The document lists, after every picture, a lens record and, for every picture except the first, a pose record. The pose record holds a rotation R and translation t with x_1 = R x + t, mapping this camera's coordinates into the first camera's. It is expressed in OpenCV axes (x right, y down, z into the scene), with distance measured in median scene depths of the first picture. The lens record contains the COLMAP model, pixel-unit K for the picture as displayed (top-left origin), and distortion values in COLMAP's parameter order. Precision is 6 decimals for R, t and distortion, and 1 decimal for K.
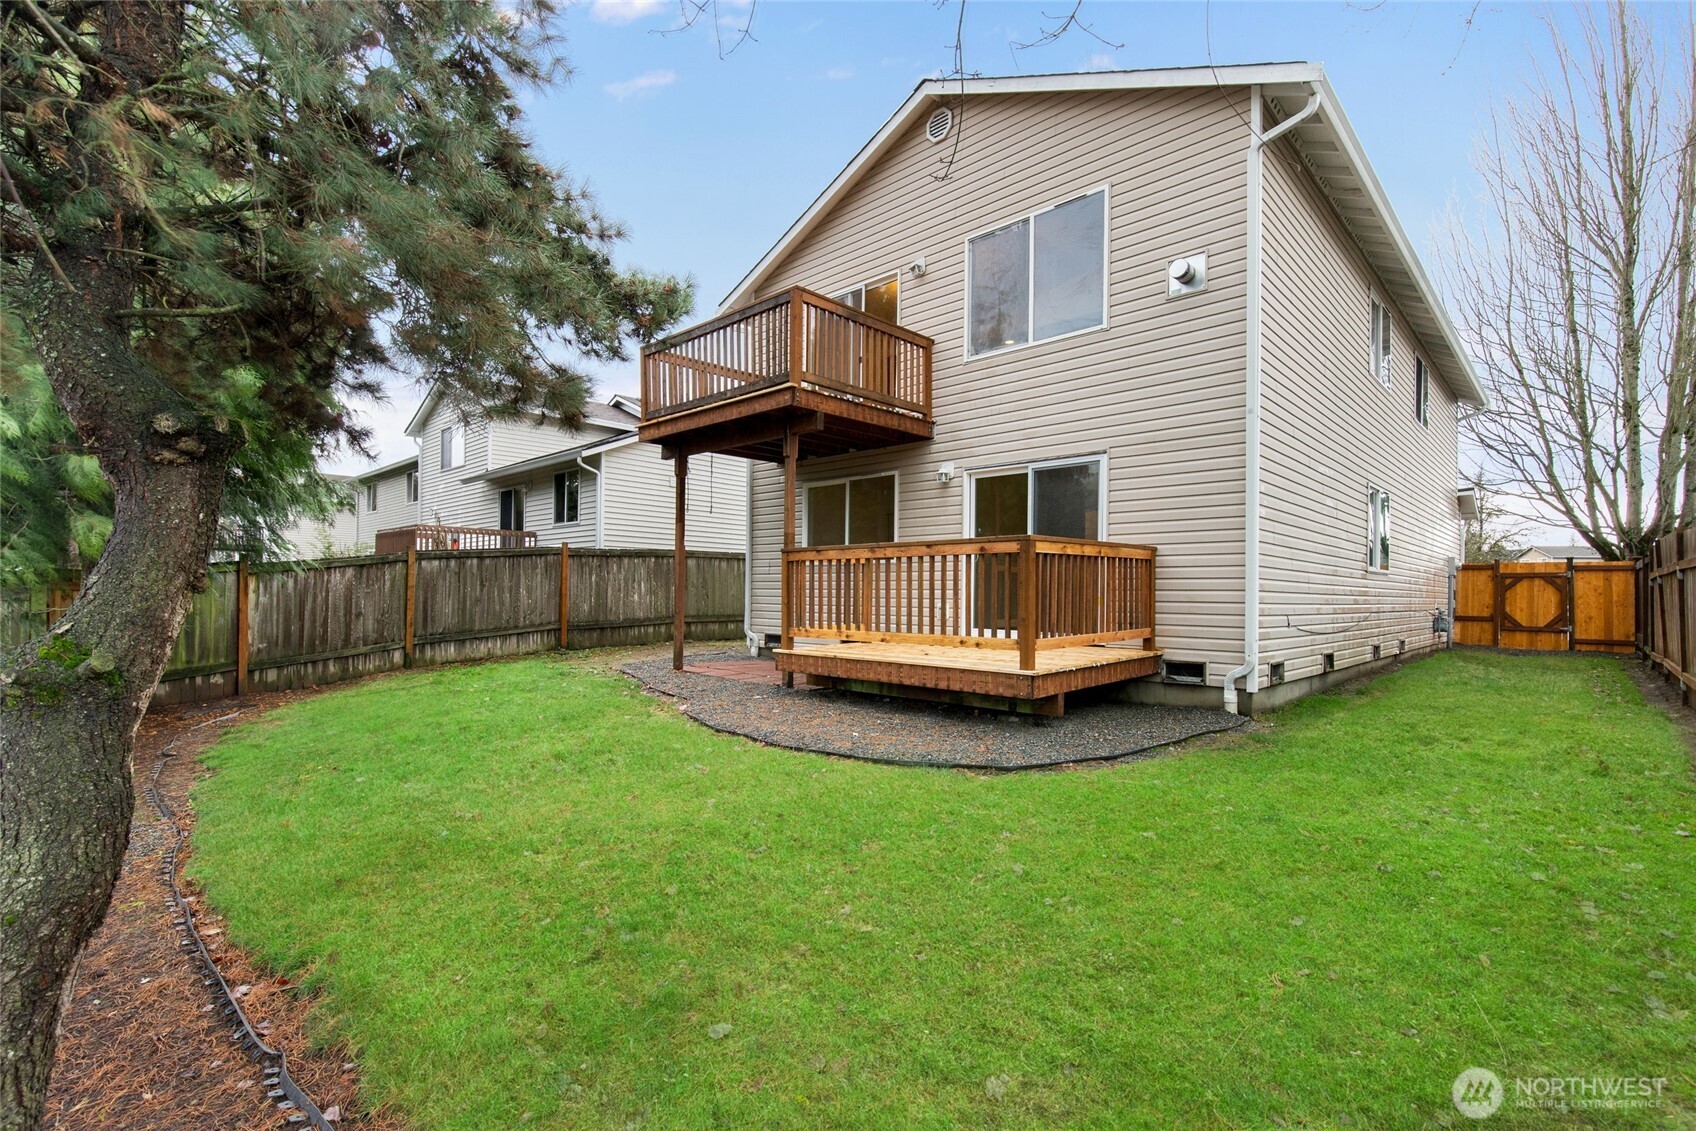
lens RADIAL K [[768.9, 0, 850.4], [0, 768.9, 574.5], [0, 0, 1]] dist [0.008387, -0.000924]
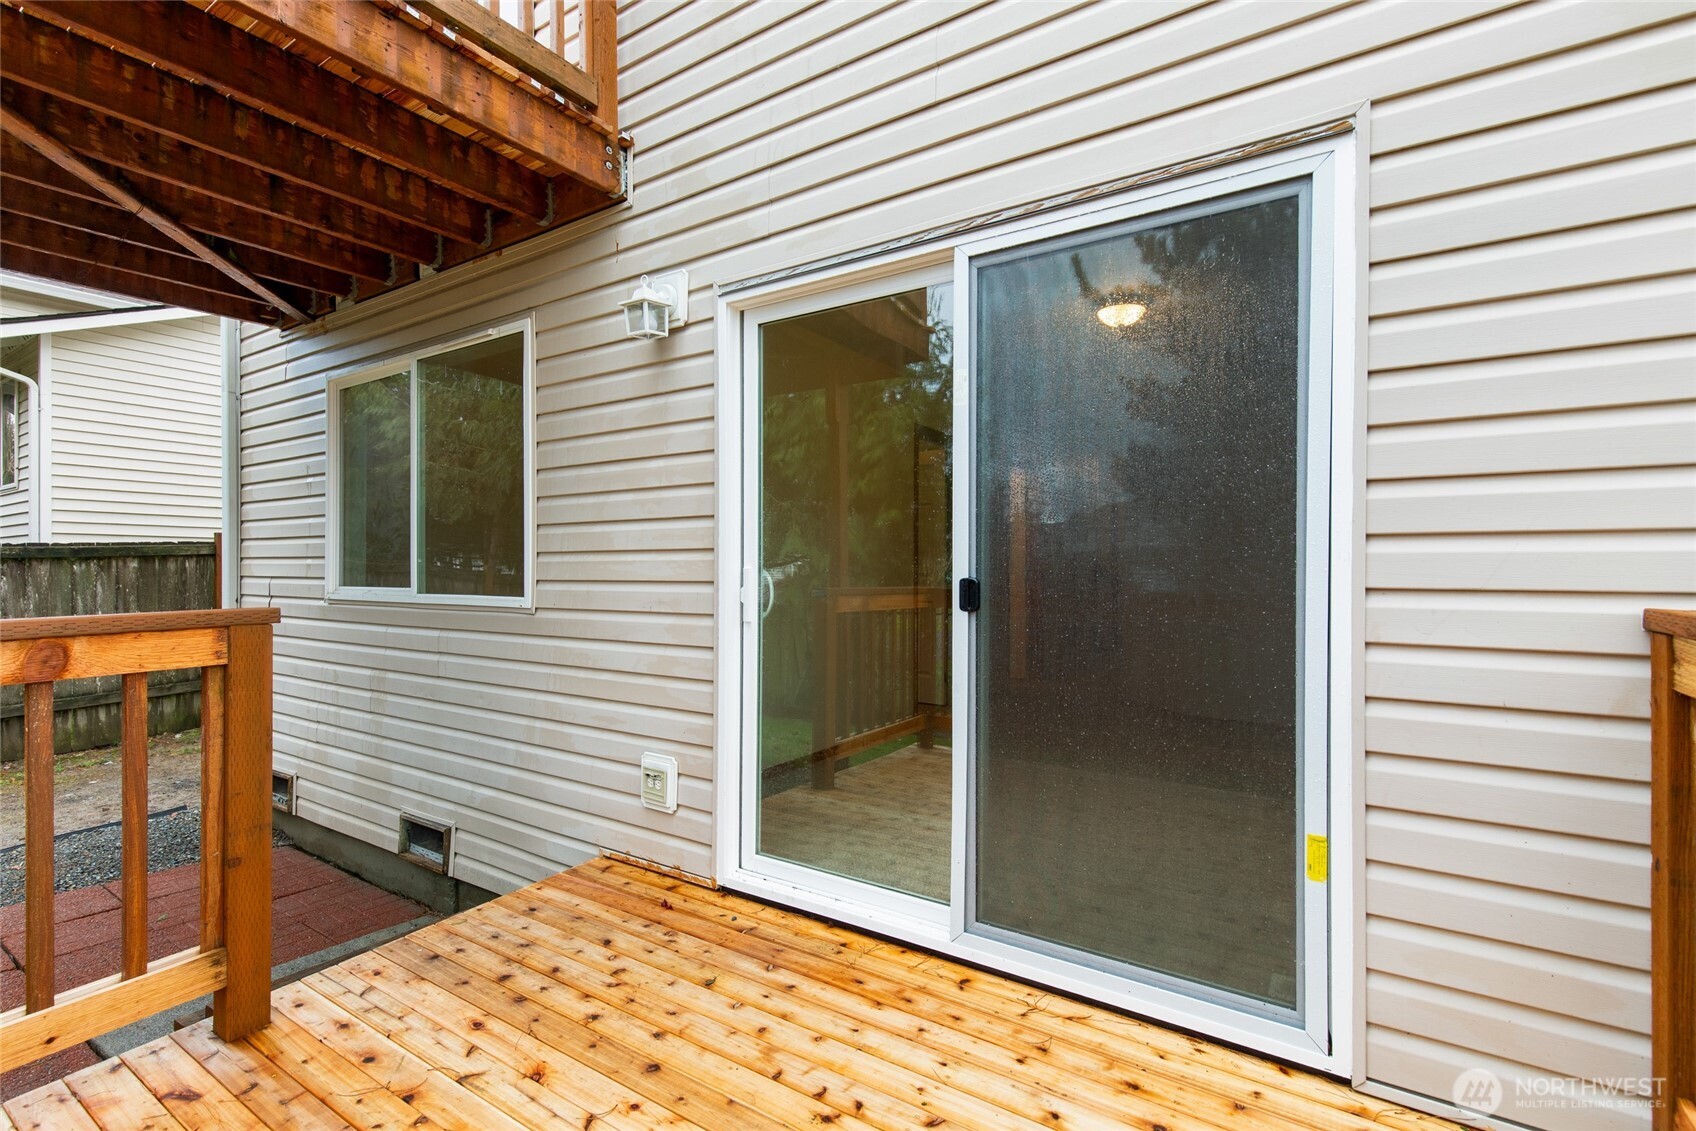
lens RADIAL K [[768.9, 0, 848.4], [0, 768.9, 566.9], [0, 0, 1]] dist [0.008387, -0.000924]
pose [[0.982063, -0.011175, 0.188222, 0.136910], [0.006872, 0.999700, 0.023498, -0.040635], [-0.188428, -0.021783, 0.981845, 0.695949]]
